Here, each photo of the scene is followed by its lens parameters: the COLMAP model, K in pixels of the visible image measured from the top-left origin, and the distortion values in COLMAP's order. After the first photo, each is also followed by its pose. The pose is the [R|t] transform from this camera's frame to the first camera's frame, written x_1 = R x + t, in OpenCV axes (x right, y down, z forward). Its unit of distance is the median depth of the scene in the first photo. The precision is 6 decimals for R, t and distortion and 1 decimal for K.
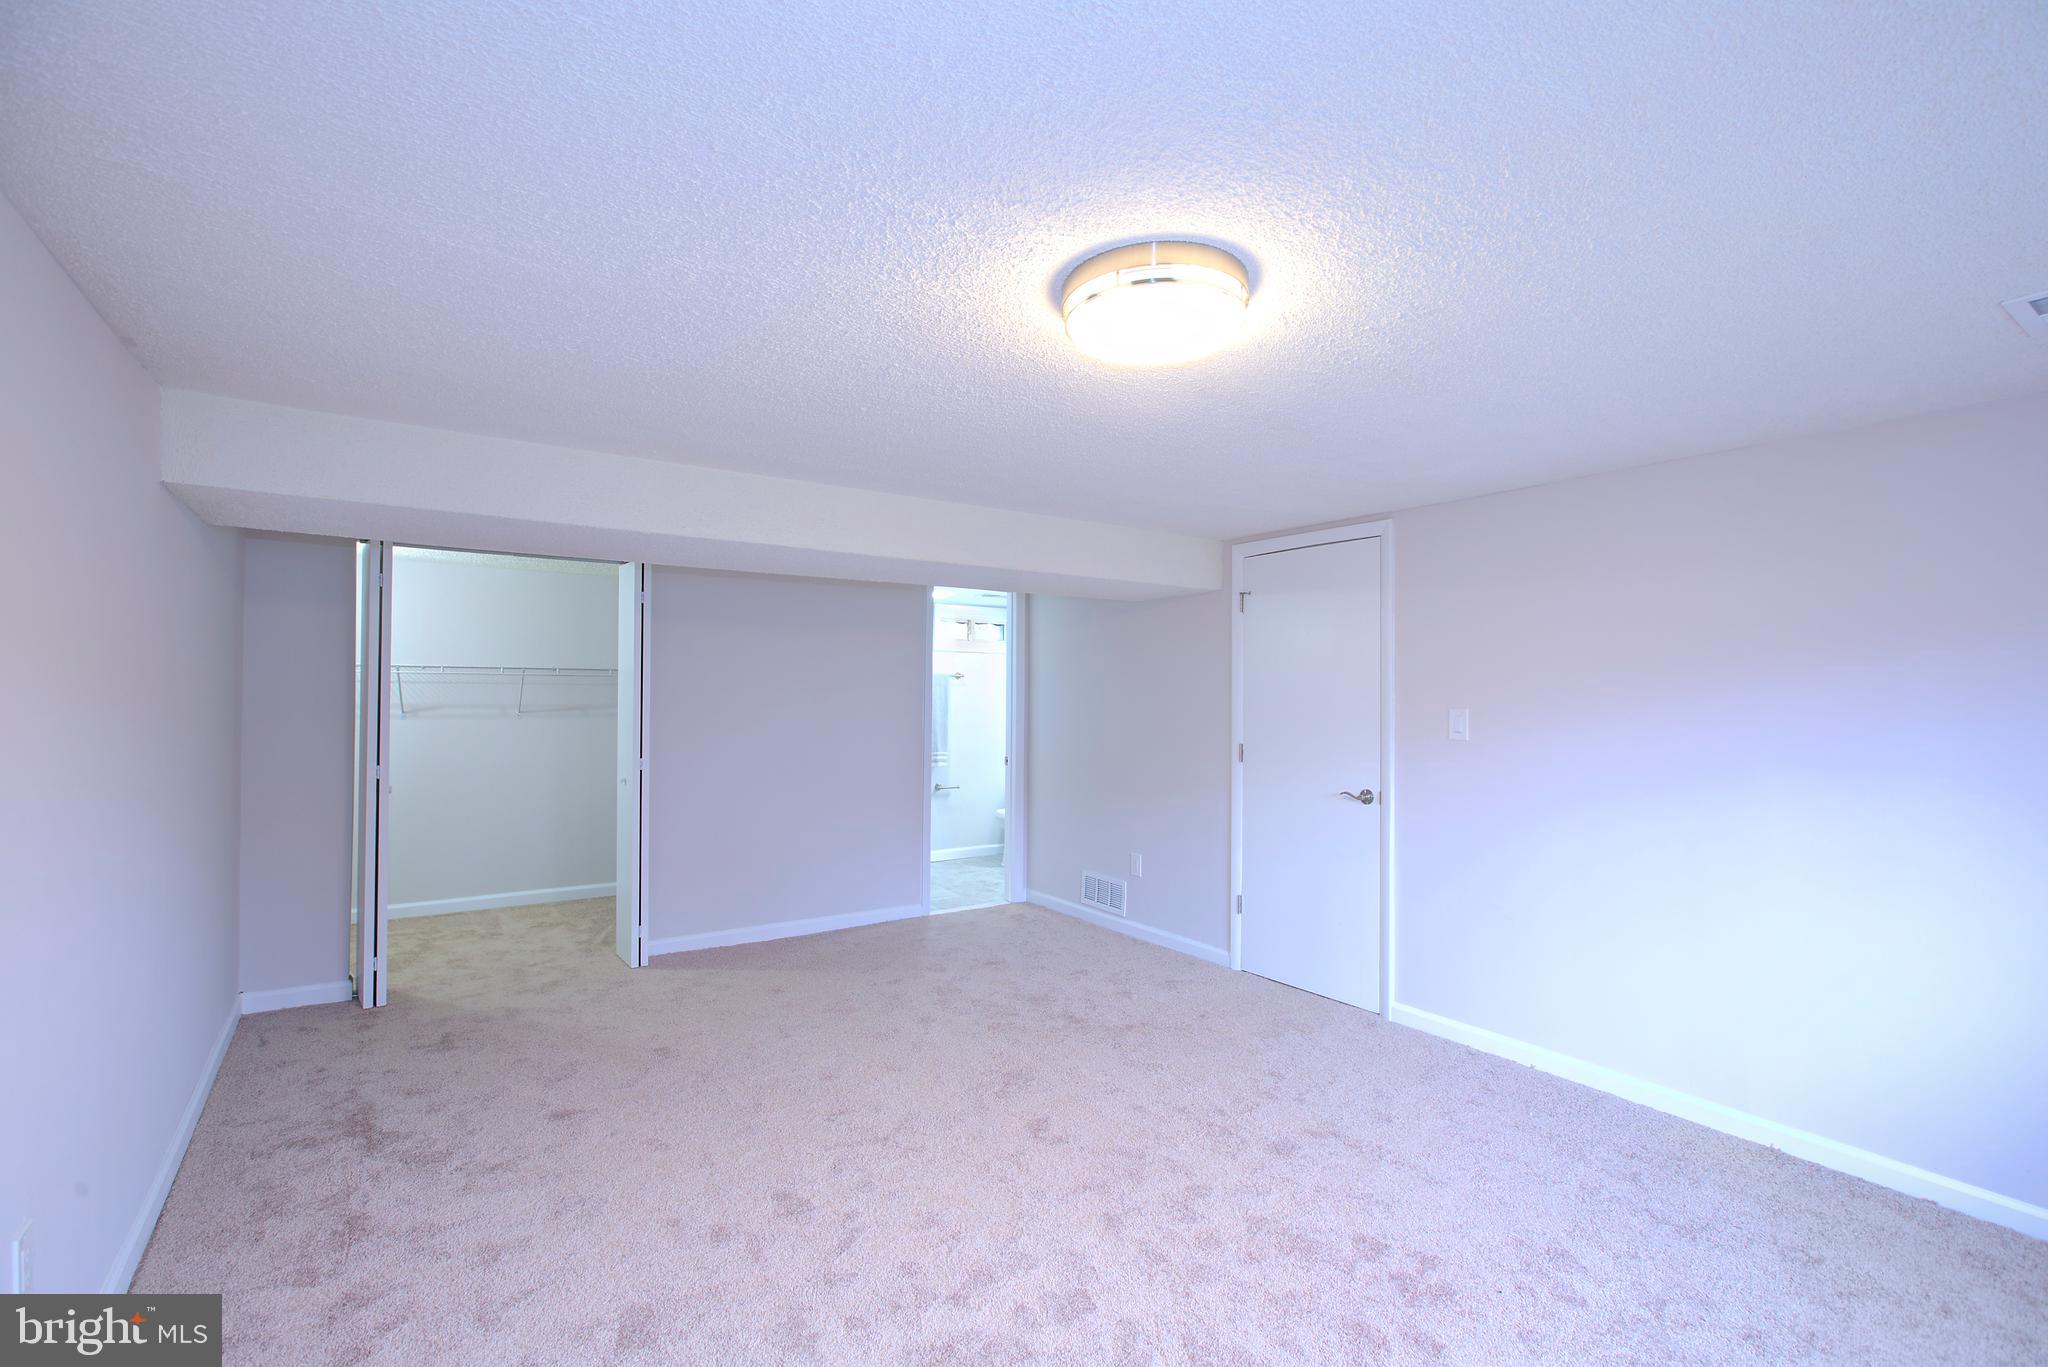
lens RADIAL K [[910.5, 0, 1016.9], [0, 910.5, 687.3], [0, 0, 1]] dist [-0.009363, 0.002790]
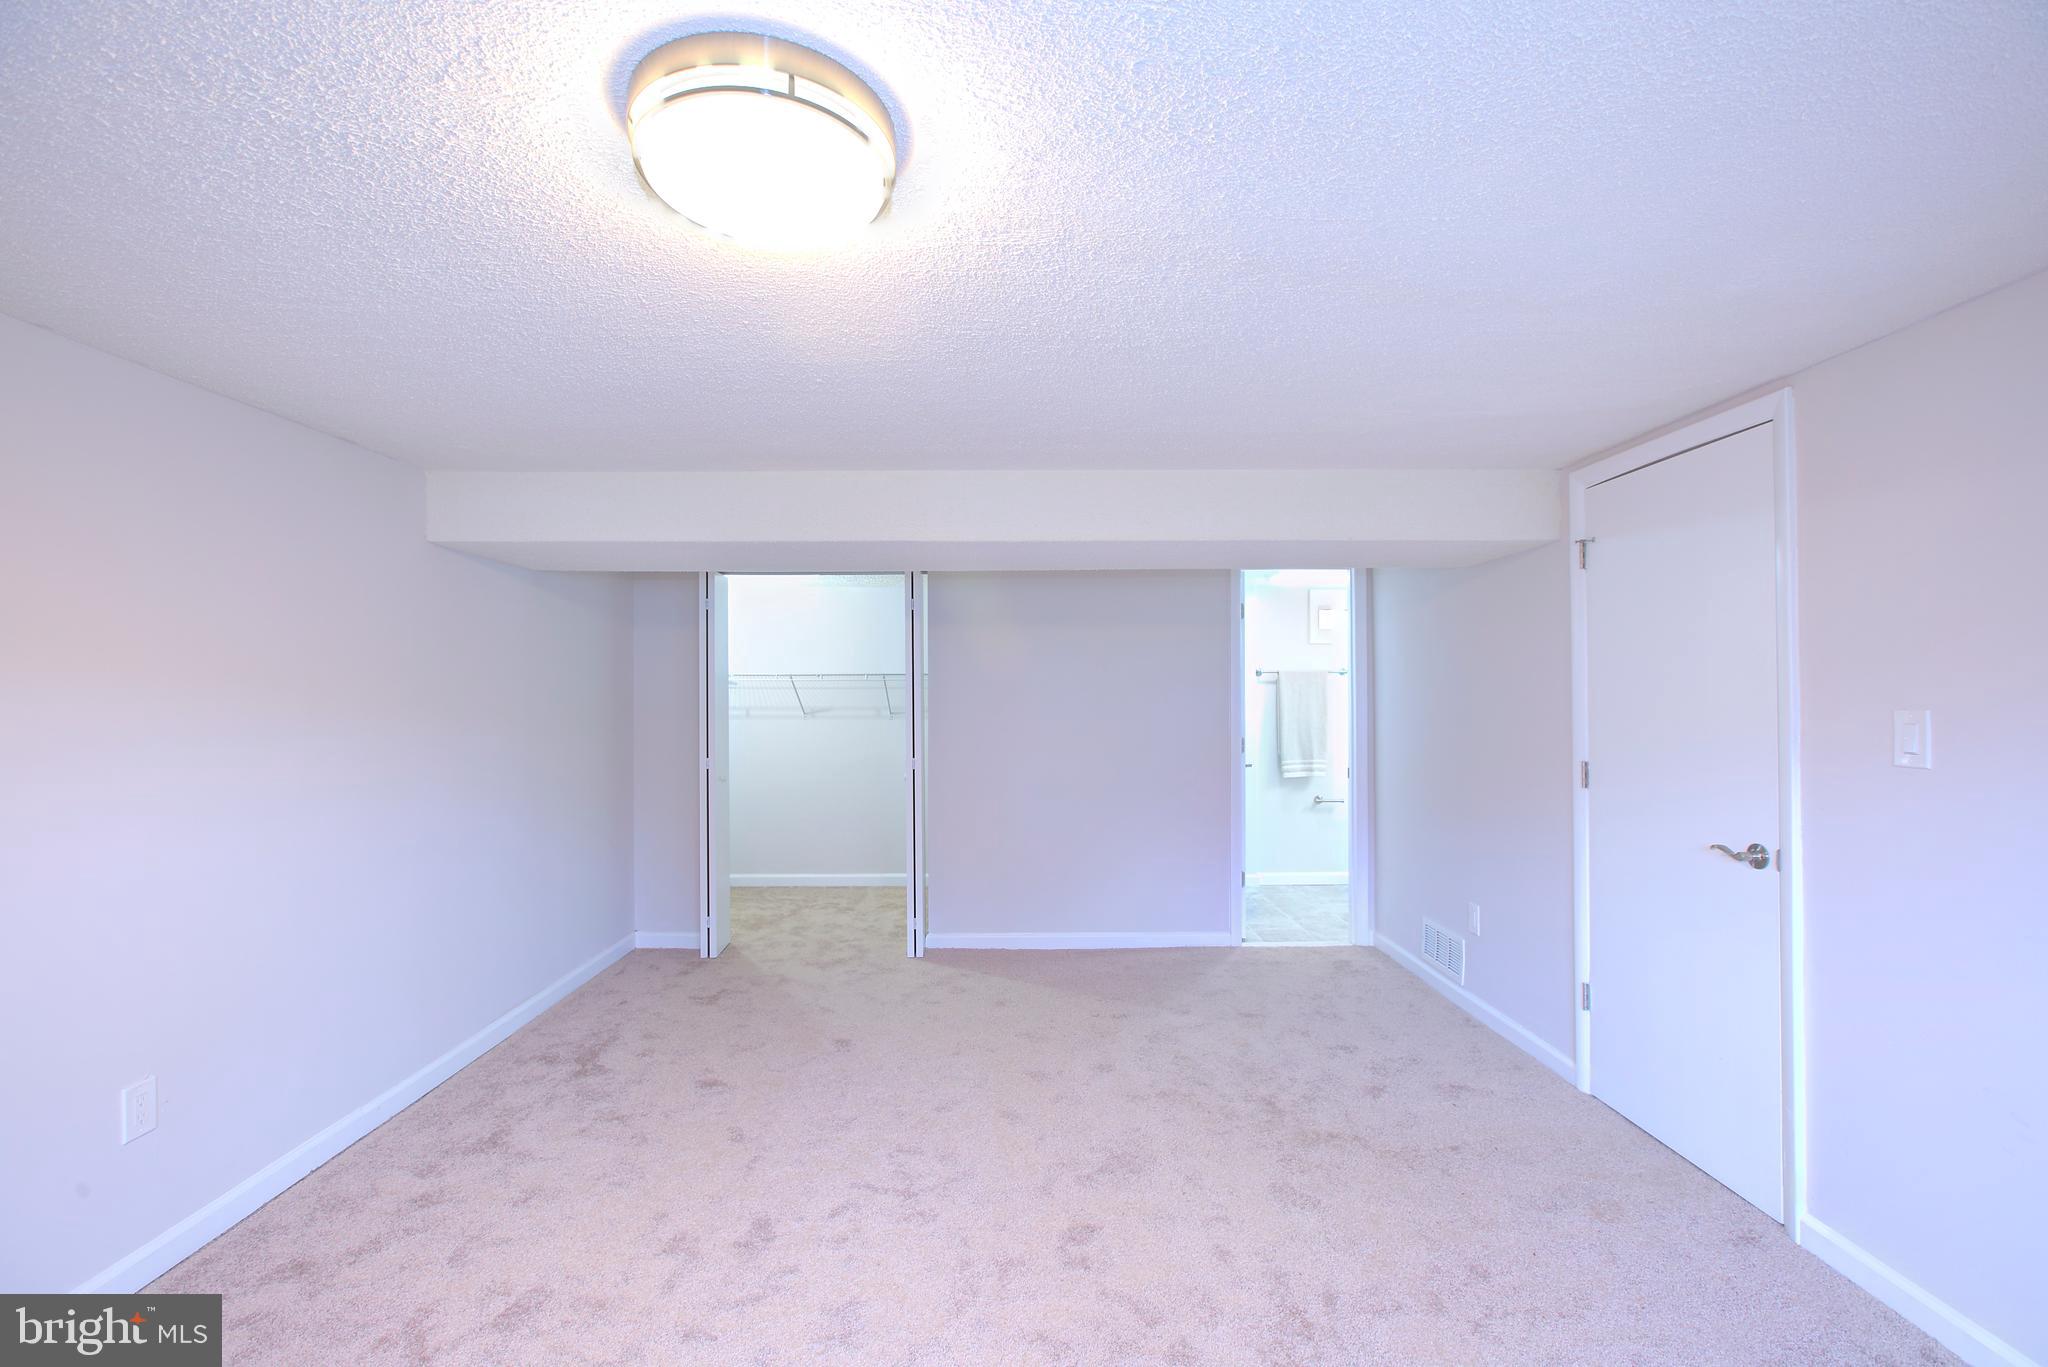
lens RADIAL K [[910.5, 0, 1023.3], [0, 910.5, 686.7], [0, 0, 1]] dist [-0.009363, 0.002790]
pose [[0.827146, -0.015530, -0.561772, 0.303150], [0.015245, 0.999870, -0.005194, 0.003714], [0.561780, -0.004268, 0.827276, 0.218052]]
